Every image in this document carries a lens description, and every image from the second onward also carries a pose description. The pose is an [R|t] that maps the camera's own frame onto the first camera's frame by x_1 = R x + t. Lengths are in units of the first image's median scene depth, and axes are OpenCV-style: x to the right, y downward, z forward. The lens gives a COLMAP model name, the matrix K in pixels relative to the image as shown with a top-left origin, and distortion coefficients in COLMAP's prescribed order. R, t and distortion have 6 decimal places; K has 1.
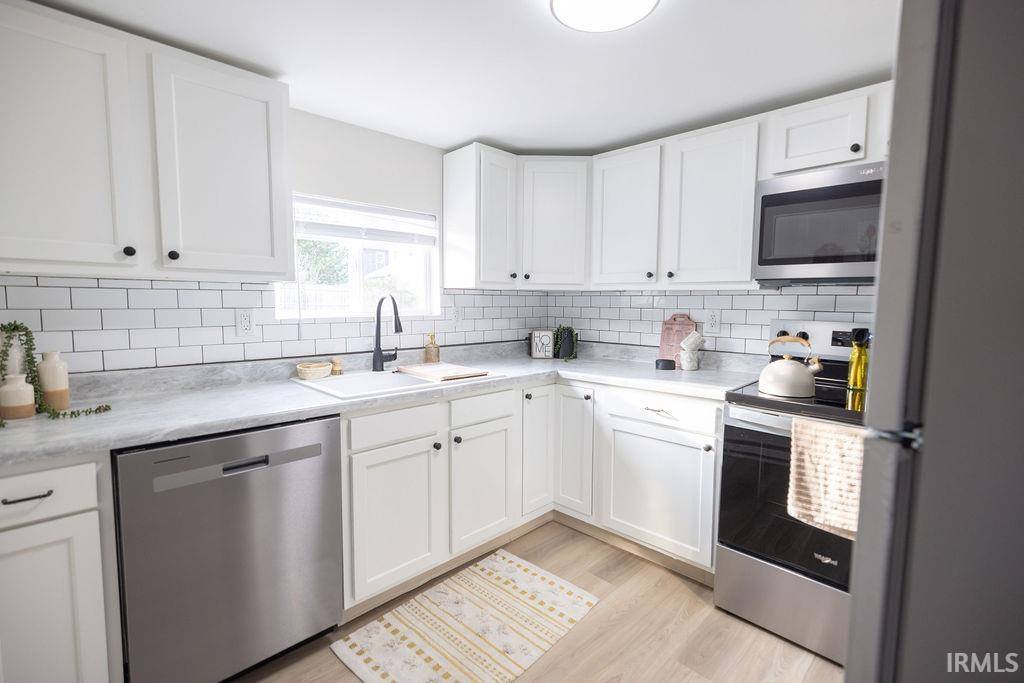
lens RADIAL K [[457.3, 0, 513.4], [0, 457.3, 335.8], [0, 0, 1]] dist [0.005760, 0.000209]
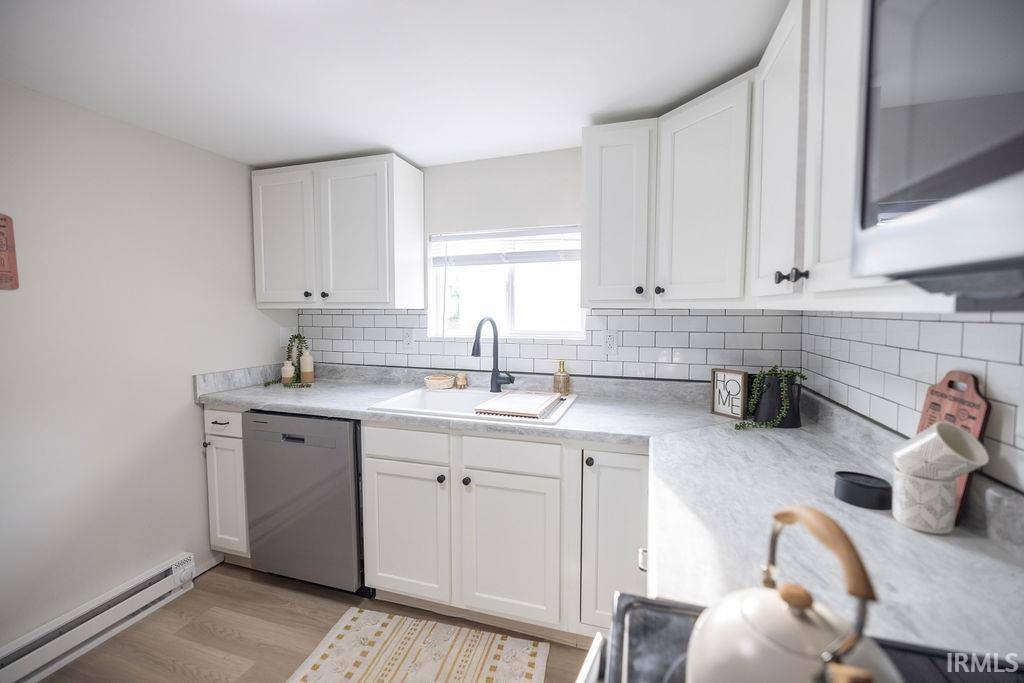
lens RADIAL K [[419.4, 0, 507.6], [0, 419.4, 339.0], [0, 0, 1]] dist [0.001446, -0.000277]
pose [[0.484205, 0.051749, -0.873423, 0.536070], [-0.064668, 0.997636, 0.023258, -0.064873], [0.872562, 0.045221, 0.486406, 0.567587]]
